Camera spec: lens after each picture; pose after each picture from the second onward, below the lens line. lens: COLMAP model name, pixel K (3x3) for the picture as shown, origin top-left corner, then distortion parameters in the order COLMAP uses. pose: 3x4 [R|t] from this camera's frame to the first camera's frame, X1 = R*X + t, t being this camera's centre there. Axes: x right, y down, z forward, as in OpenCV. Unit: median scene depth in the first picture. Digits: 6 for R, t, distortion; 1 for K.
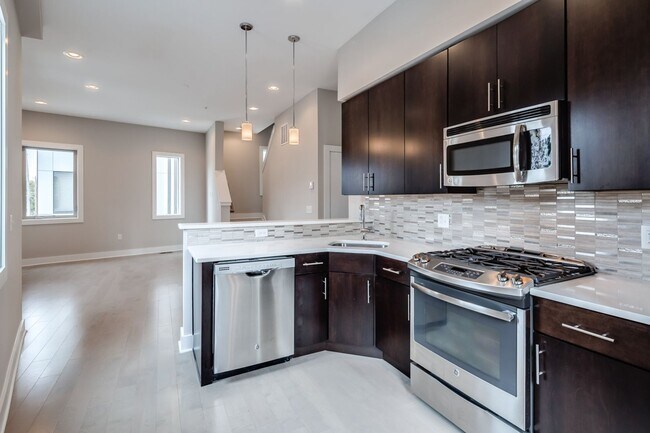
lens RADIAL K [[306.5, 0, 325.4], [0, 306.5, 198.1], [0, 0, 1]] dist [-0.001004, -0.000143]
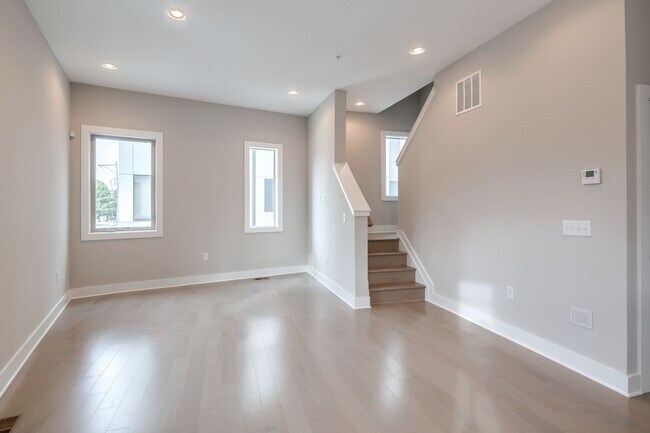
lens RADIAL K [[326.9, 0, 324.0], [0, 326.9, 204.3], [0, 0, 1]] dist [0.002134, 0.000449]
pose [[0.979310, -0.001199, -0.202360, -0.237925], [0.000340, 0.999991, -0.004279, 0.003811], [0.202363, 0.004122, 0.979302, 0.291333]]
